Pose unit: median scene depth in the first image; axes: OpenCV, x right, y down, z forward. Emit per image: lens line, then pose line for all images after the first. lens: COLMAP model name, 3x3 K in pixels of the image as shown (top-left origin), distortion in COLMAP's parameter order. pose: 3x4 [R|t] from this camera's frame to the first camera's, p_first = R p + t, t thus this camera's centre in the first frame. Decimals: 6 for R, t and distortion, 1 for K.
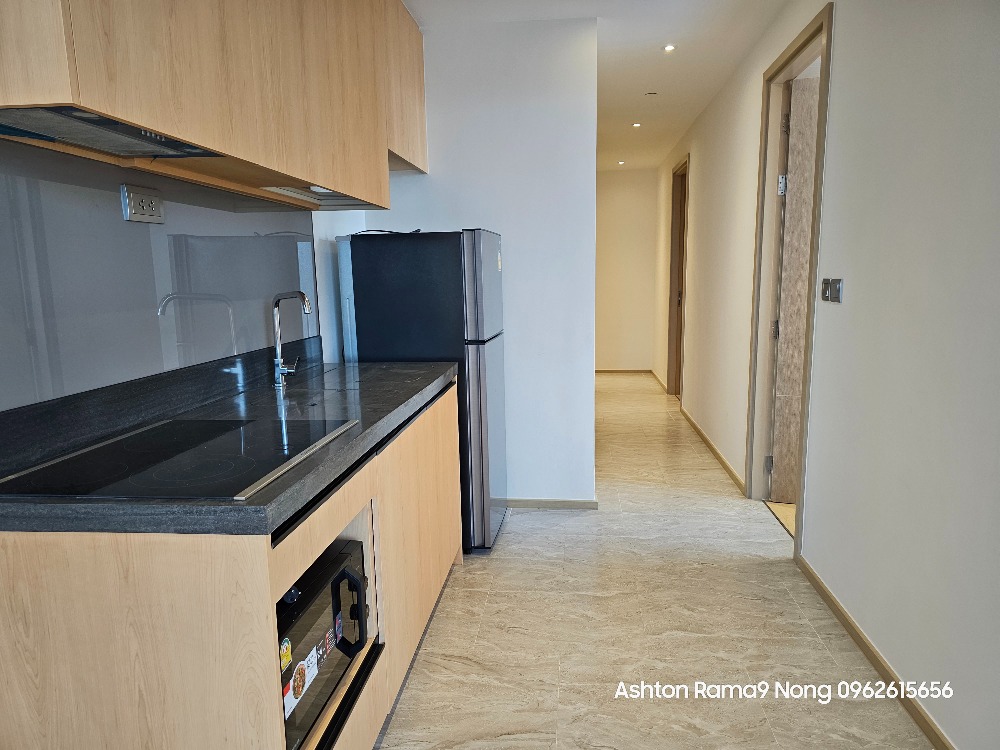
lens RADIAL K [[668.1, 0, 494.4], [0, 668.1, 381.0], [0, 0, 1]] dist [0.078944, -0.081632]
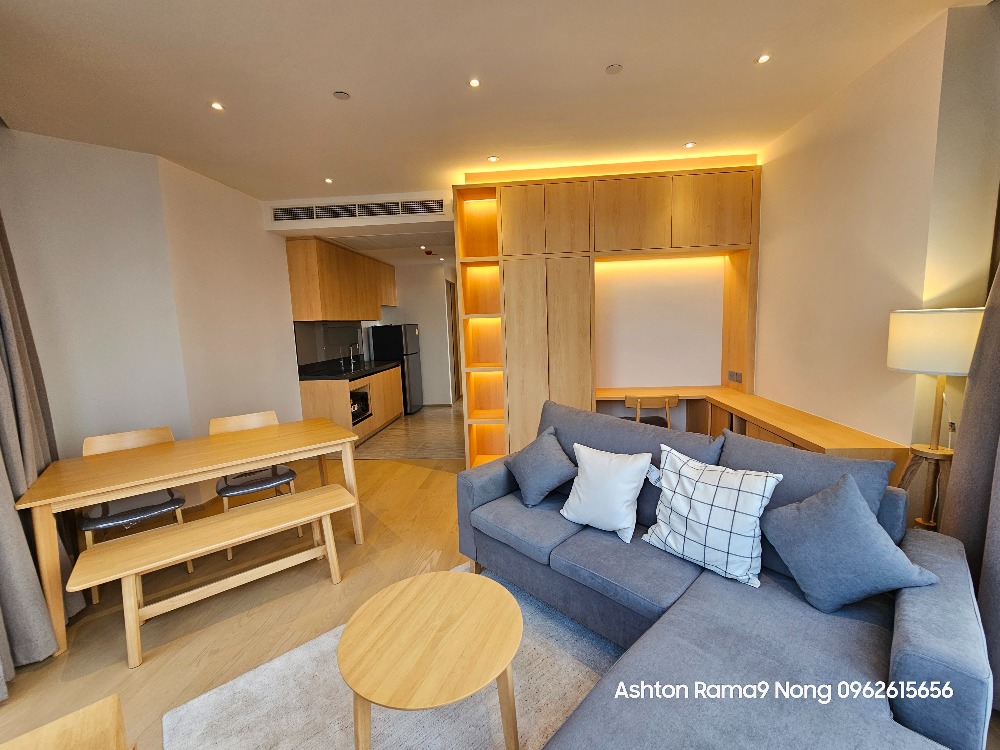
lens RADIAL K [[419.1, 0, 500.0], [0, 419.1, 375.0], [0, 0, 1]] dist [-0.031687, 0.008364]
pose [[0.999767, -0.014074, 0.016353, 0.448797], [0.014696, 0.999149, -0.038551, 0.147996], [-0.015797, 0.038782, 0.999123, -1.292652]]
